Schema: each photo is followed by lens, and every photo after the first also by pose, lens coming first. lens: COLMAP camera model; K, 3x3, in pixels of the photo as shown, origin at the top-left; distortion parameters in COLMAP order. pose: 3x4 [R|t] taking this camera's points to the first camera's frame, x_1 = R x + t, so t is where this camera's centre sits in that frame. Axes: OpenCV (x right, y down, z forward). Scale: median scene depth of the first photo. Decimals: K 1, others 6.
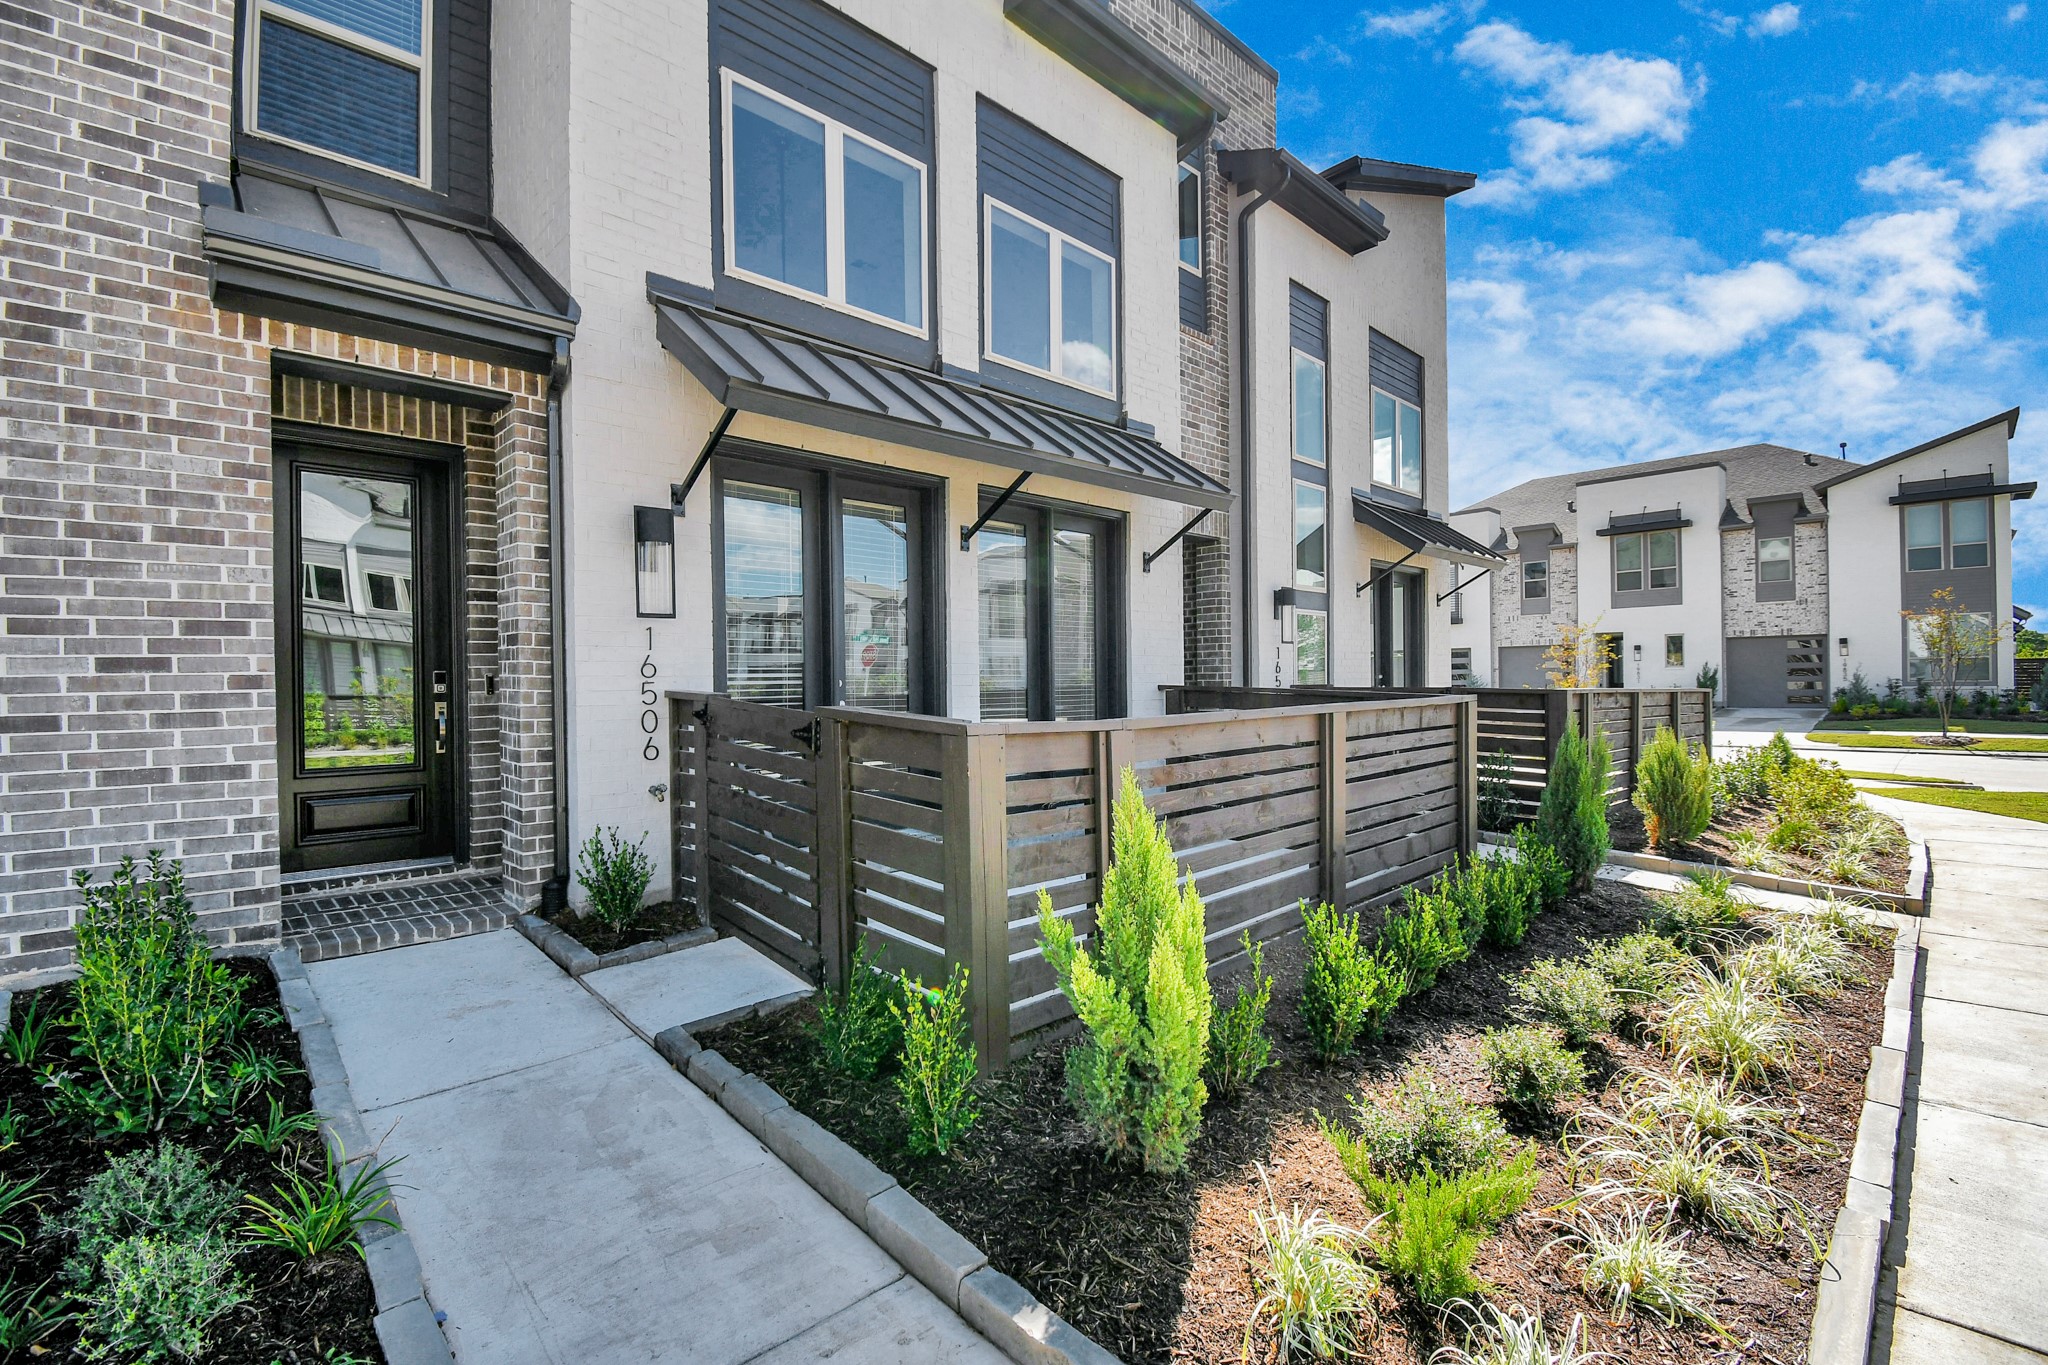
lens RADIAL K [[920.9, 0, 1025.2], [0, 920.9, 670.7], [0, 0, 1]] dist [0.024185, -0.026767]
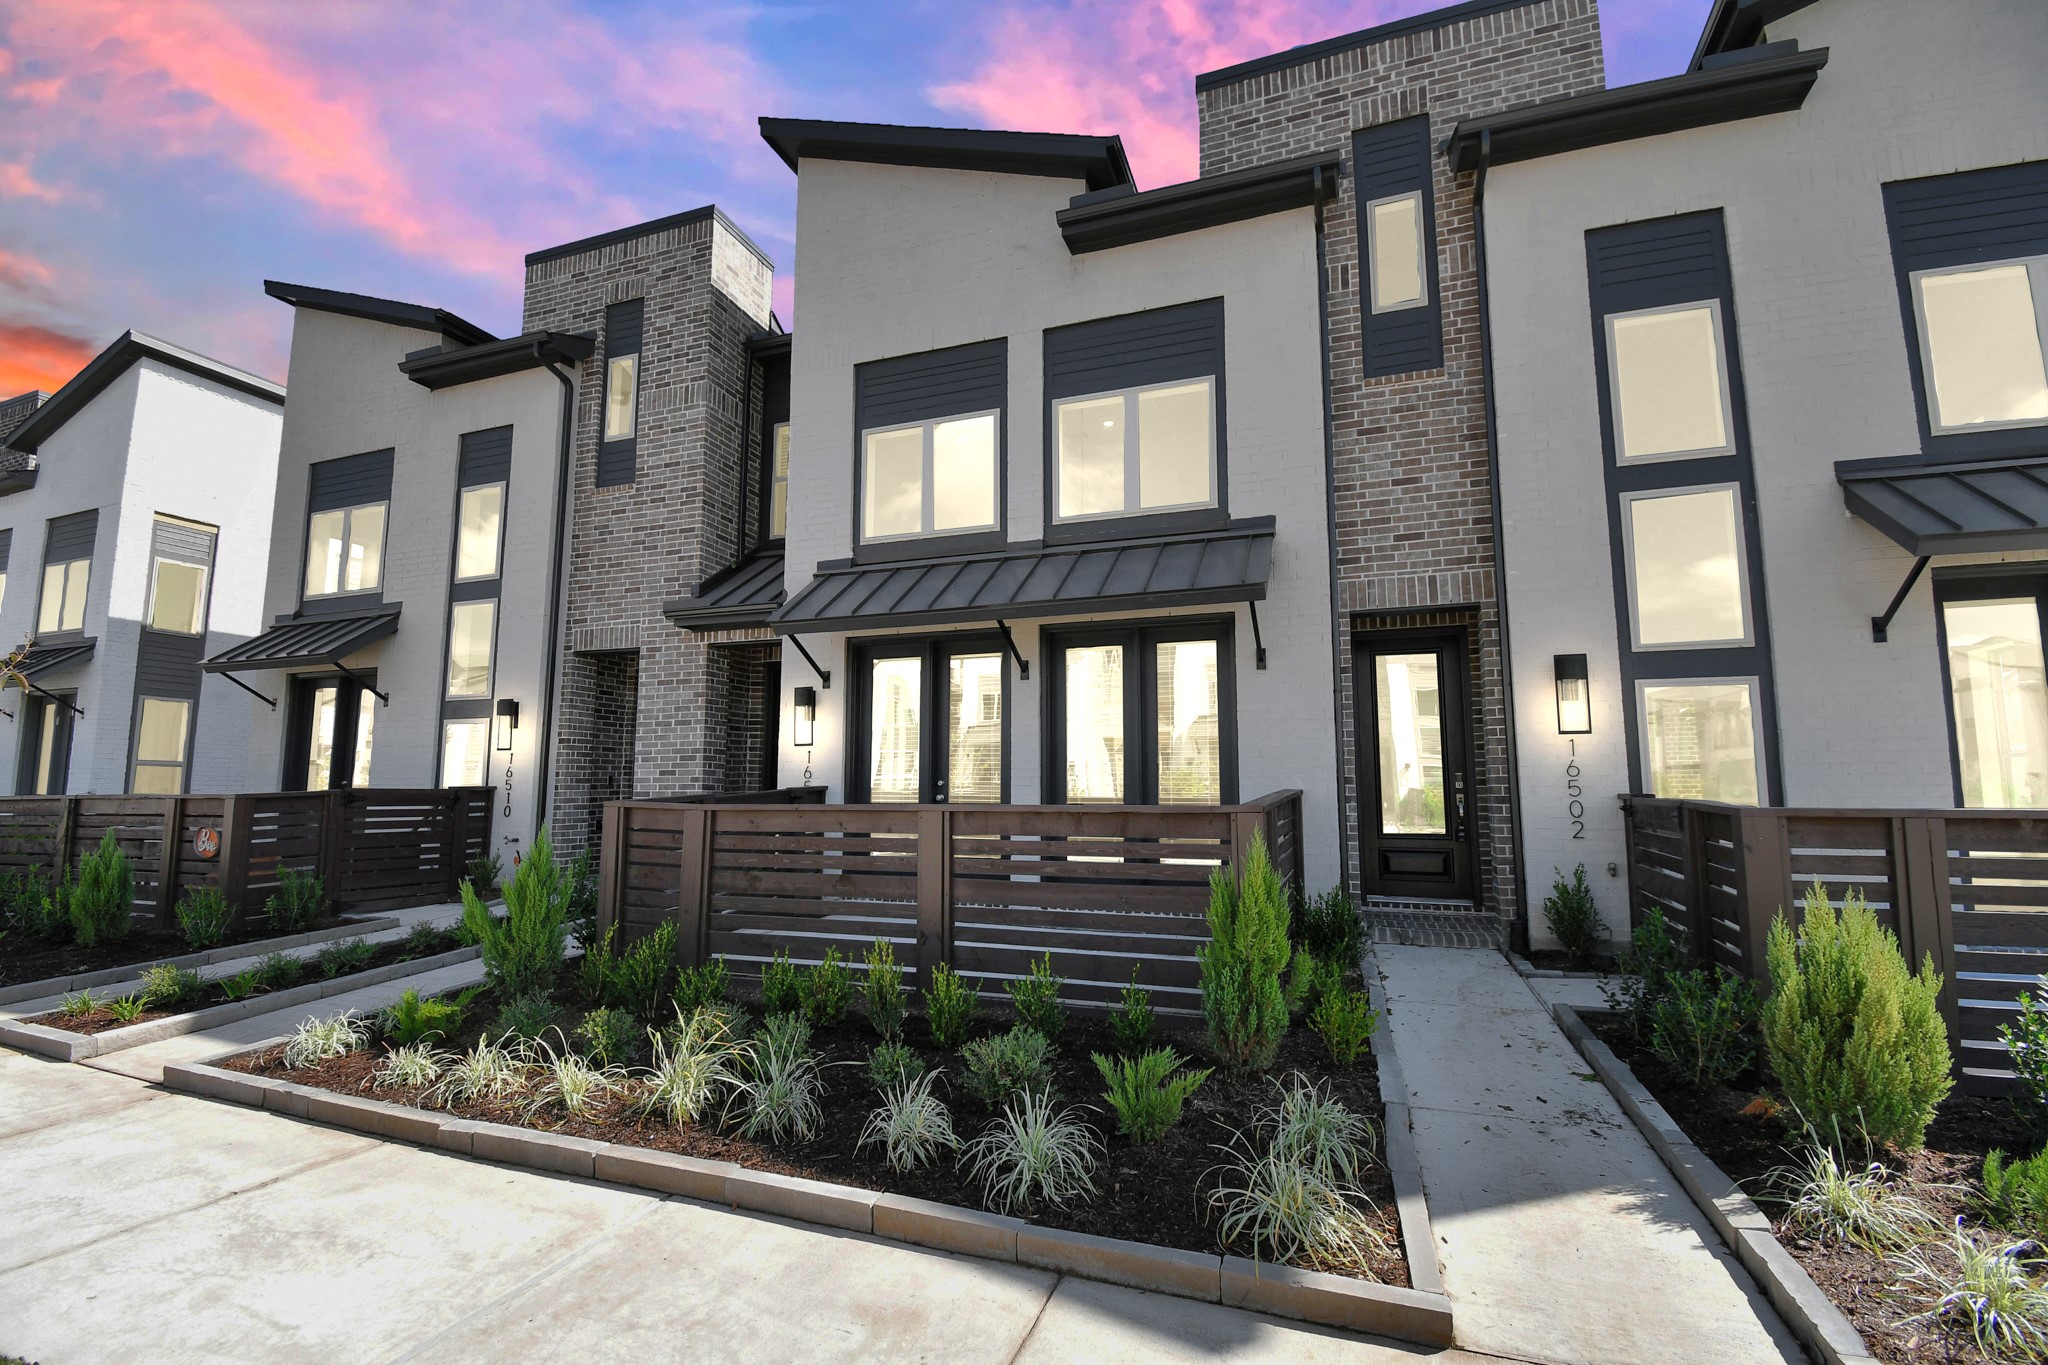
lens RADIAL K [[920.9, 0, 1025.2], [0, 920.9, 670.7], [0, 0, 1]] dist [0.024185, -0.026767]
pose [[0.426548, -0.097080, -0.899240, 1.713084], [0.009761, 0.994659, -0.102751, -0.013278], [0.904412, 0.035051, 0.425218, 0.697320]]
